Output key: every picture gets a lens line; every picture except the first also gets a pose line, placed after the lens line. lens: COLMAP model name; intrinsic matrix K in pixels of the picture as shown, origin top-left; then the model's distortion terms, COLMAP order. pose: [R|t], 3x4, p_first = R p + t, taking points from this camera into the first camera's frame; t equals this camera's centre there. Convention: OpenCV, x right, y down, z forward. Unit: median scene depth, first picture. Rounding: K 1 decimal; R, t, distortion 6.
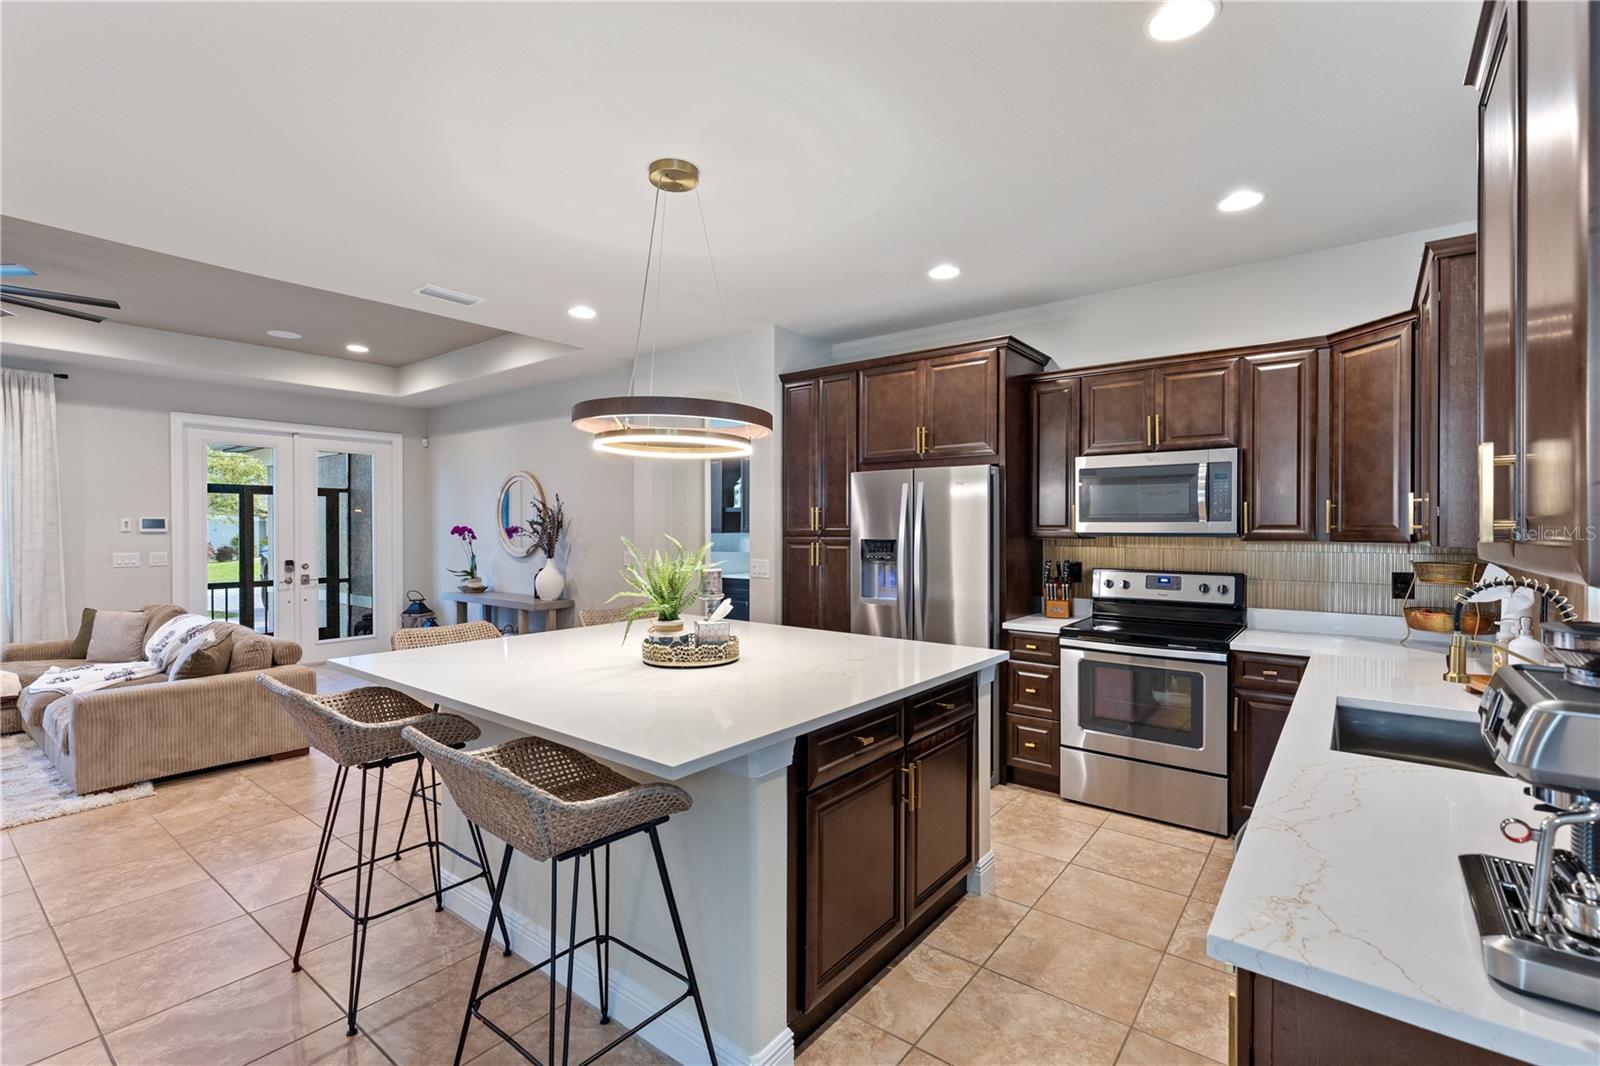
lens RADIAL K [[720.1, 0, 799.5], [0, 720.1, 533.1], [0, 0, 1]] dist [0.009695, -0.003475]
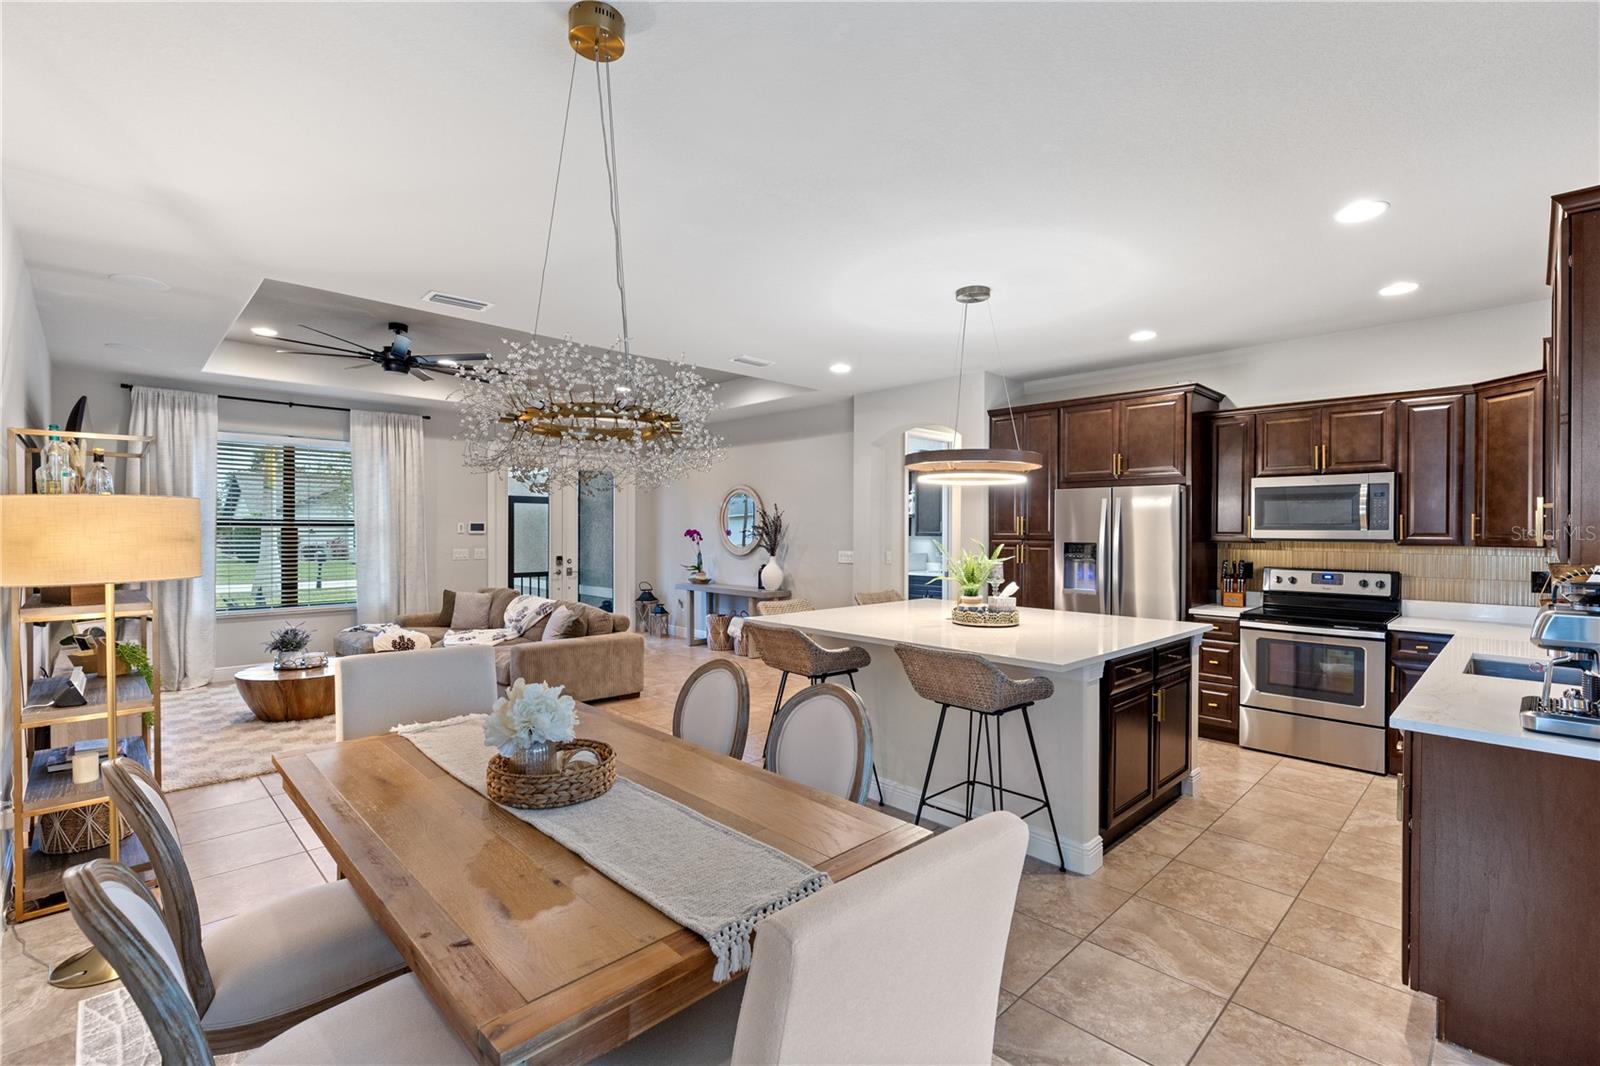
lens RADIAL K [[720.1, 0, 797.0], [0, 720.1, 534.0], [0, 0, 1]] dist [0.009695, -0.003475]
pose [[0.990711, 0.004806, -0.135901, -0.230152], [-0.005051, 0.999986, -0.001457, -0.001973], [0.135892, 0.002130, 0.990721, -0.355588]]
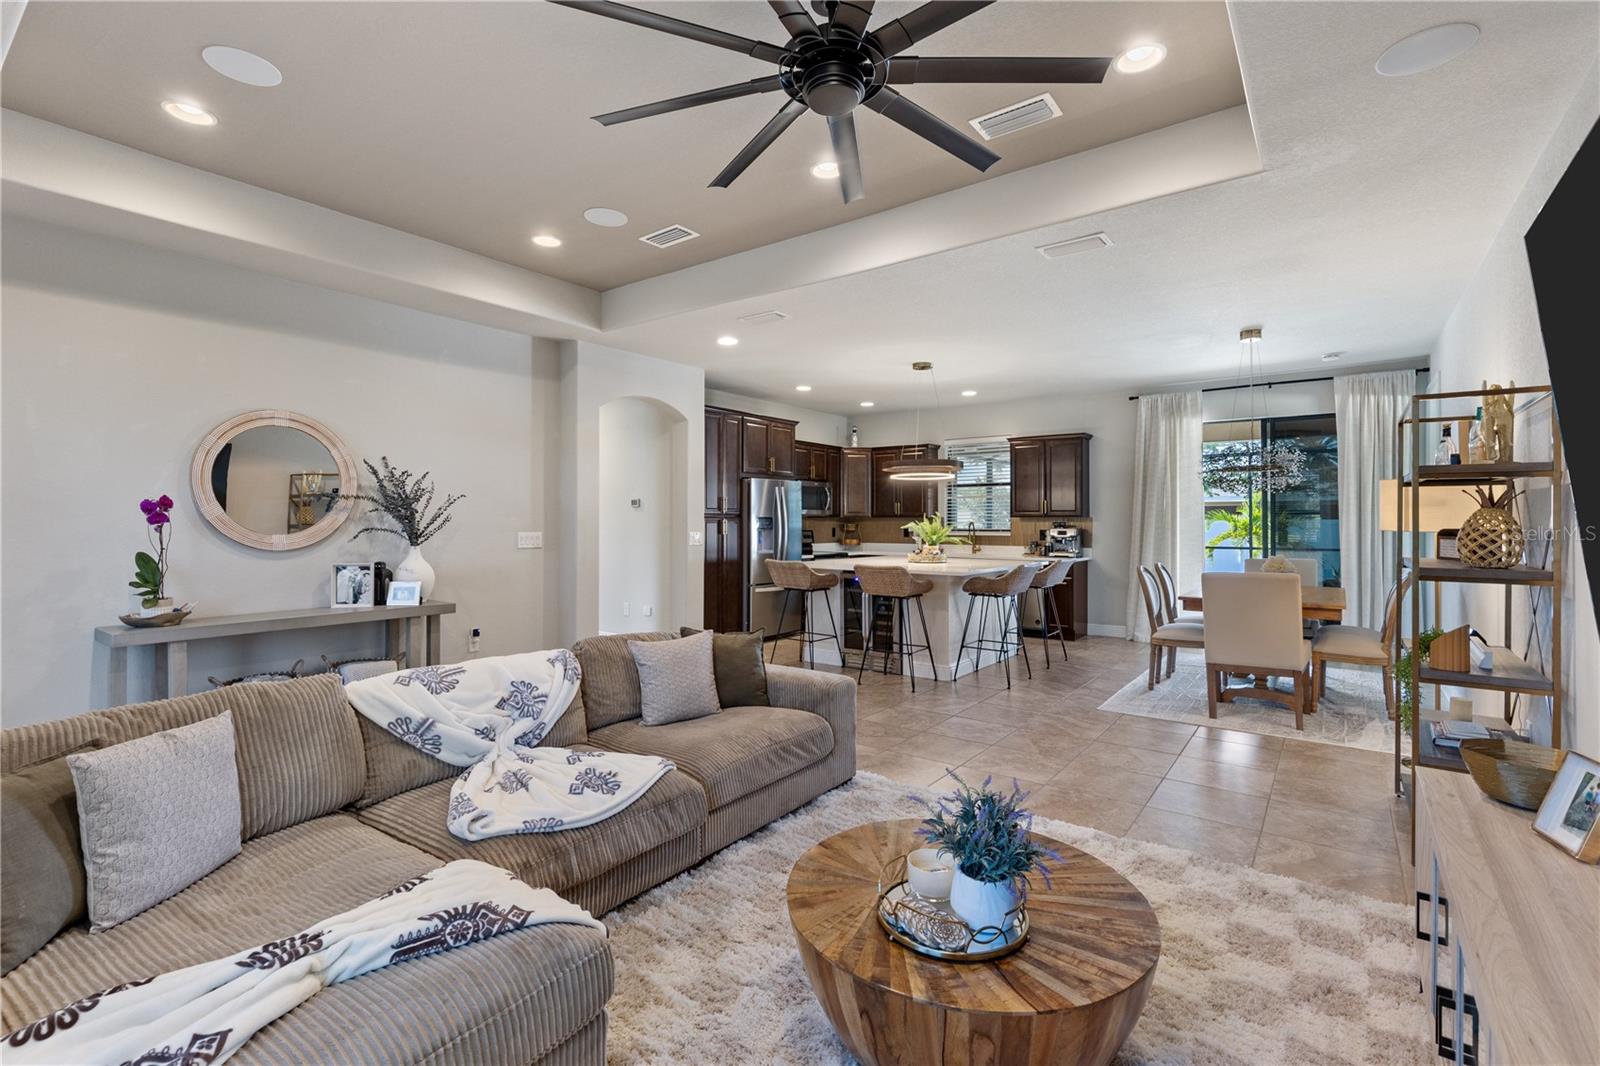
lens RADIAL K [[720.1, 0, 805.0], [0, 720.1, 520.3], [0, 0, 1]] dist [0.009695, -0.003475]
pose [[-0.026584, 0.000390, 0.999646, -1.840839], [0.004676, 0.999989, -0.000266, 0.019186], [-0.999636, 0.004667, -0.026586, 1.036542]]
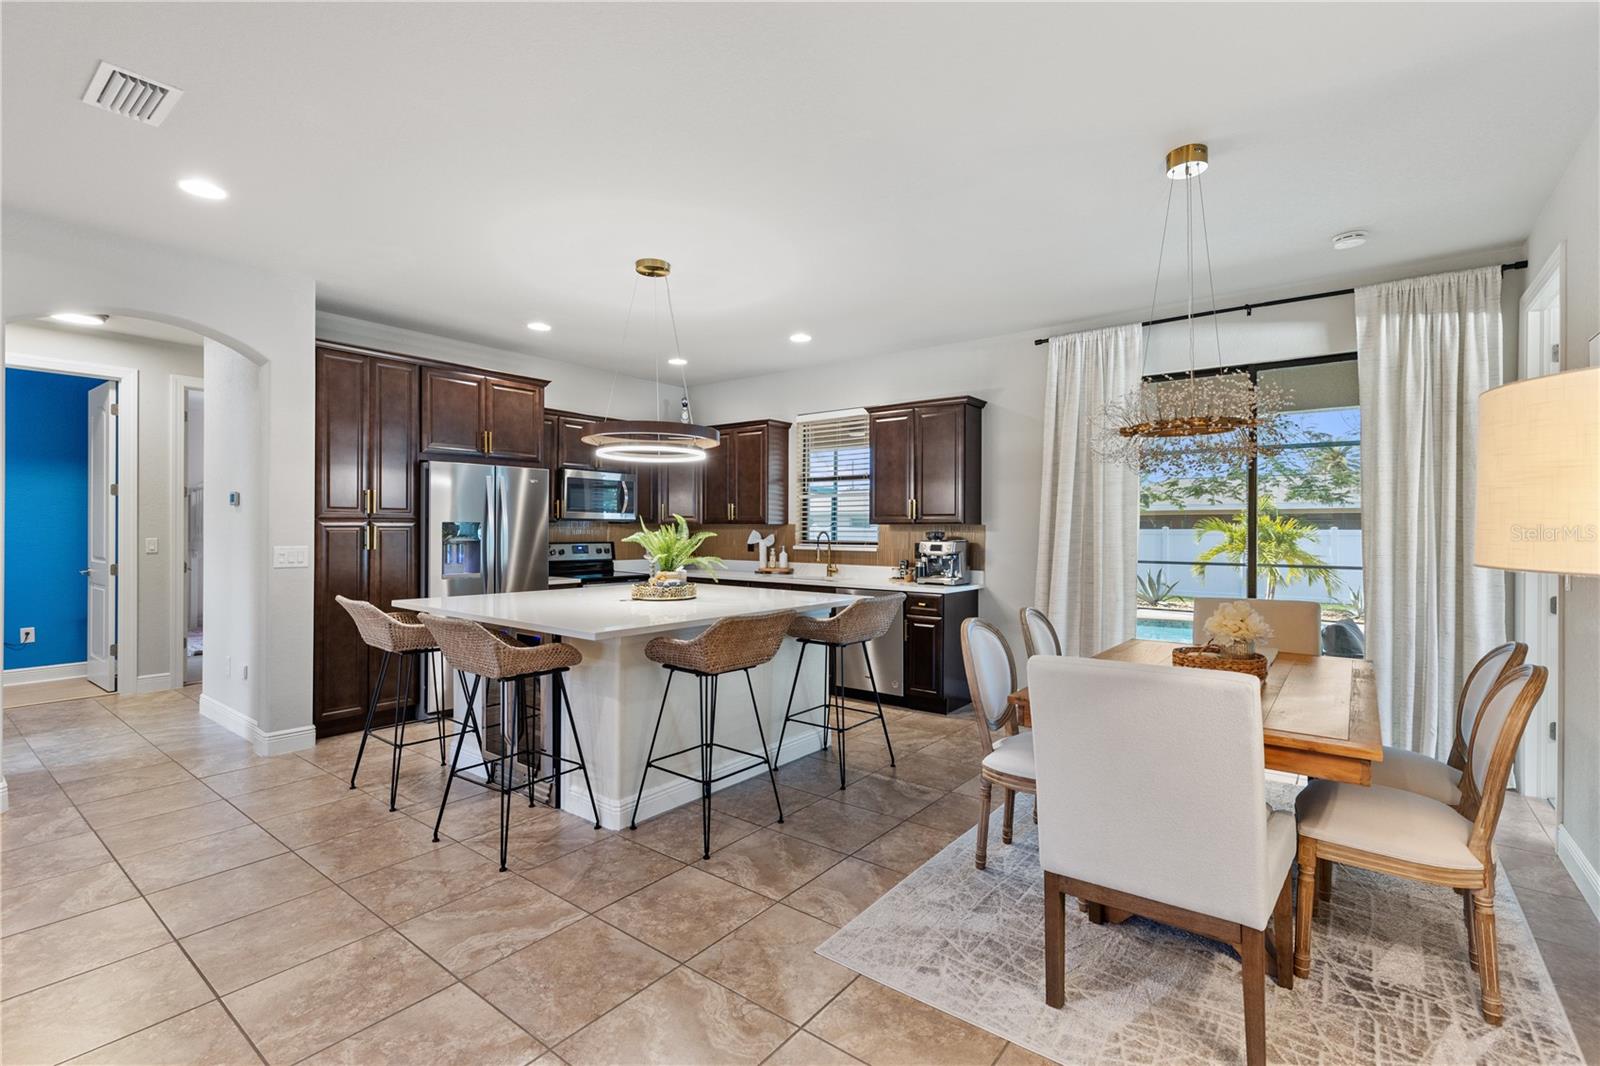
lens RADIAL K [[720.1, 0, 803.8], [0, 720.1, 527.8], [0, 0, 1]] dist [0.009695, -0.003475]
pose [[-0.004318, -0.000514, 0.999991, -1.149508], [0.000001, 1.000000, 0.000514, 0.018785], [-0.999991, 0.000003, -0.004318, 0.495376]]
